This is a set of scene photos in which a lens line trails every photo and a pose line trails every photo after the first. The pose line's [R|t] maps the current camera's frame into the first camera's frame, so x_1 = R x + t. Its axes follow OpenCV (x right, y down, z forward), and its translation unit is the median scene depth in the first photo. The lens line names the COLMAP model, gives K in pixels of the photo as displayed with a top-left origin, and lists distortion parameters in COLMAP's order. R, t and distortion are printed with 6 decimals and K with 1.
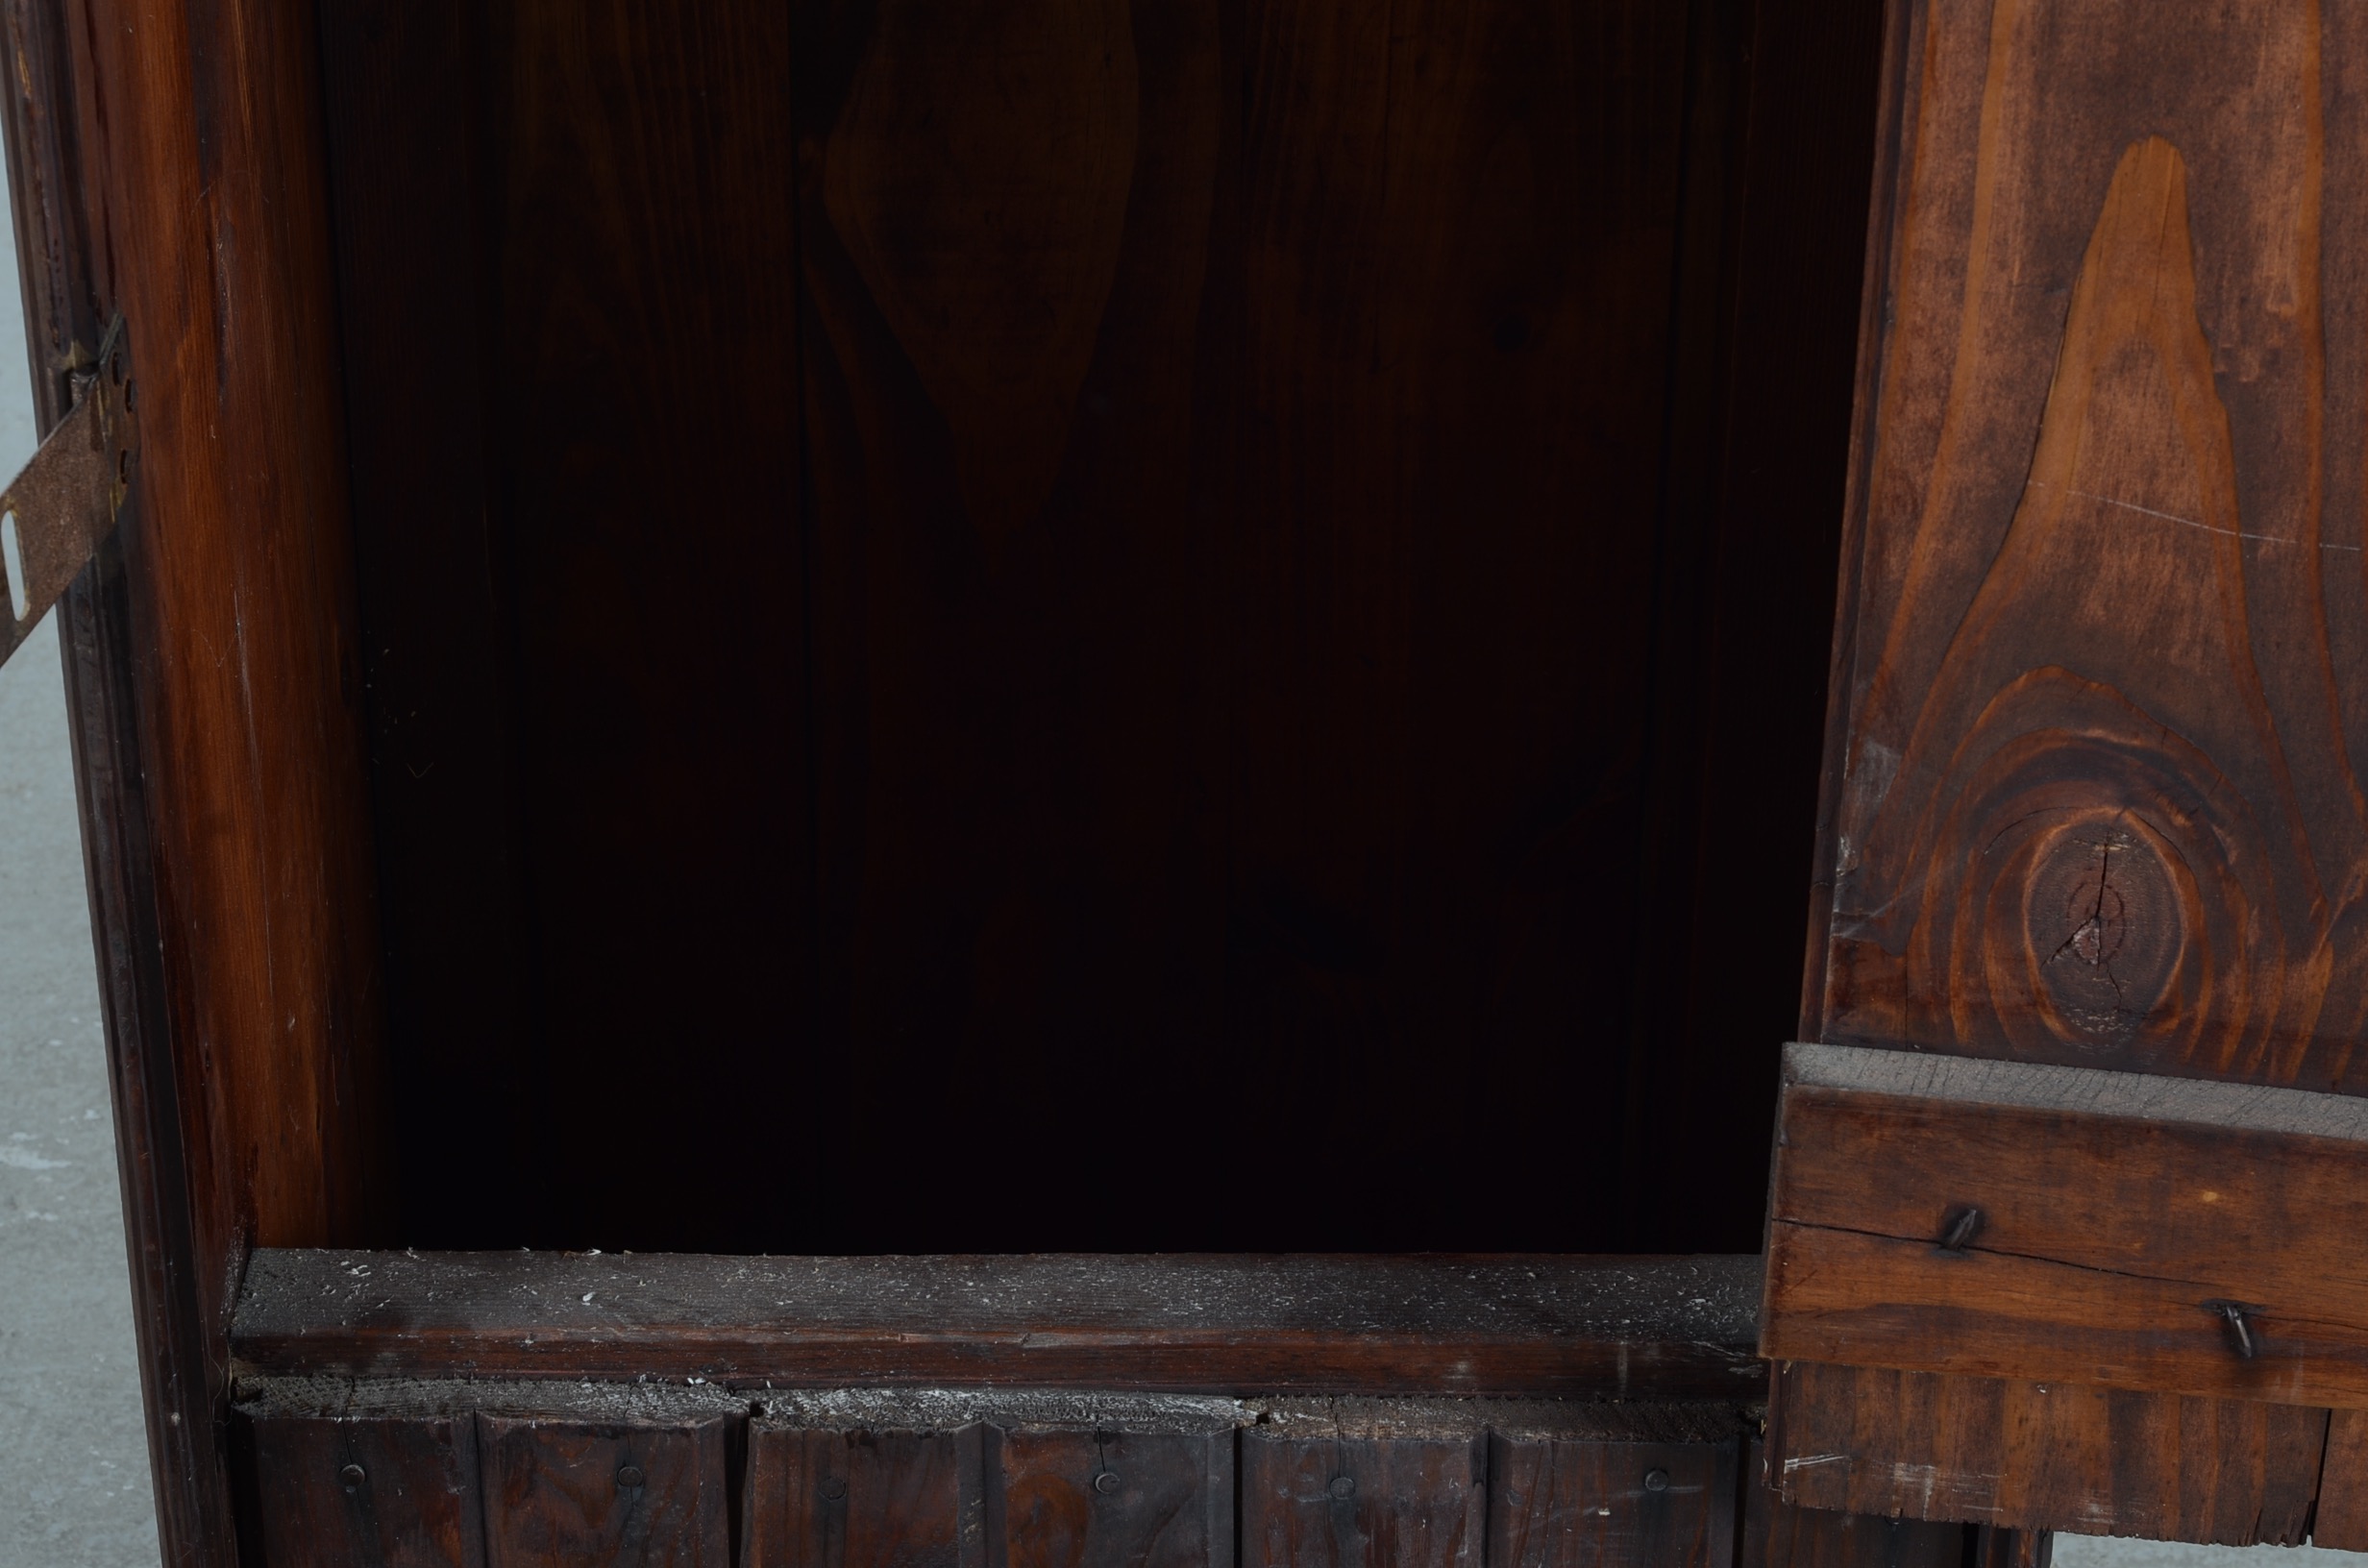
lens RADIAL K [[5394.6, 0, 1184.0], [0, 5394.6, 784.0], [0, 0, 1]] dist [0.003200, -0.285048]
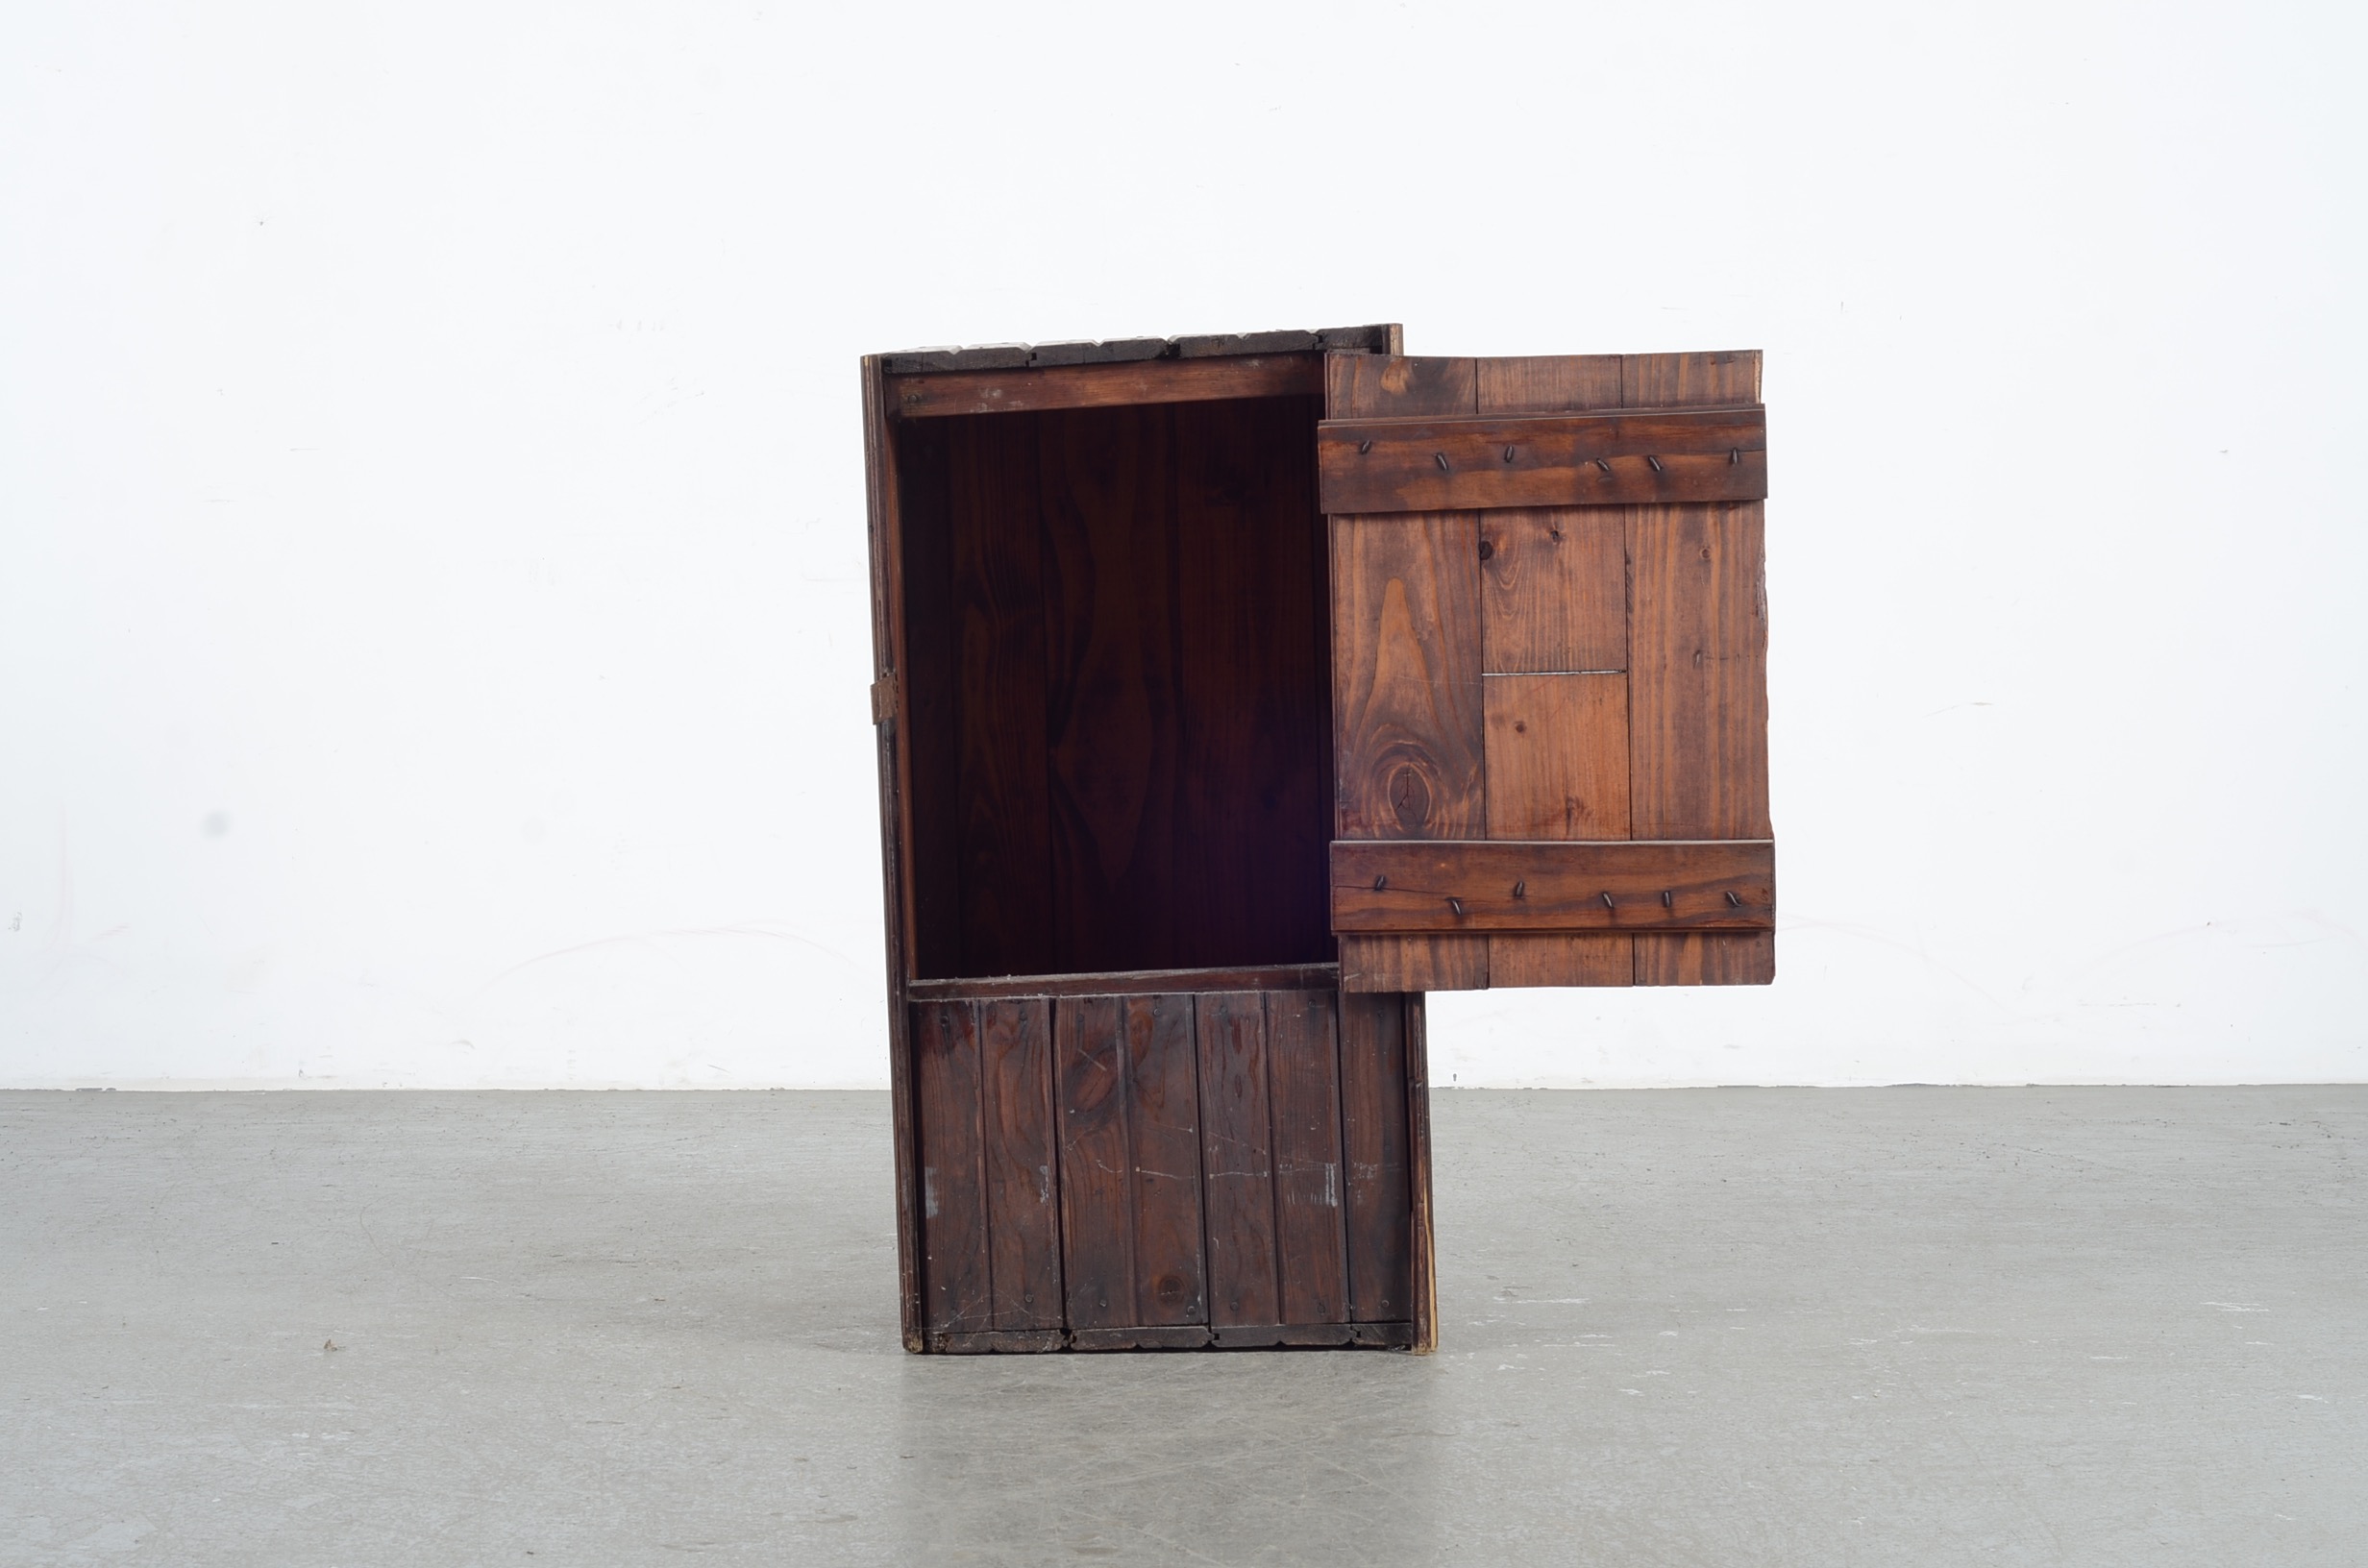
lens RADIAL K [[5394.6, 0, 1184.0], [0, 5394.6, 784.0], [0, 0, 1]] dist [0.003200, -0.285048]
pose [[0.999073, -0.042190, 0.008573, -0.022949], [0.041794, 0.902664, -0.428311, 1.653680], [0.010332, 0.428272, 0.903591, -2.477252]]
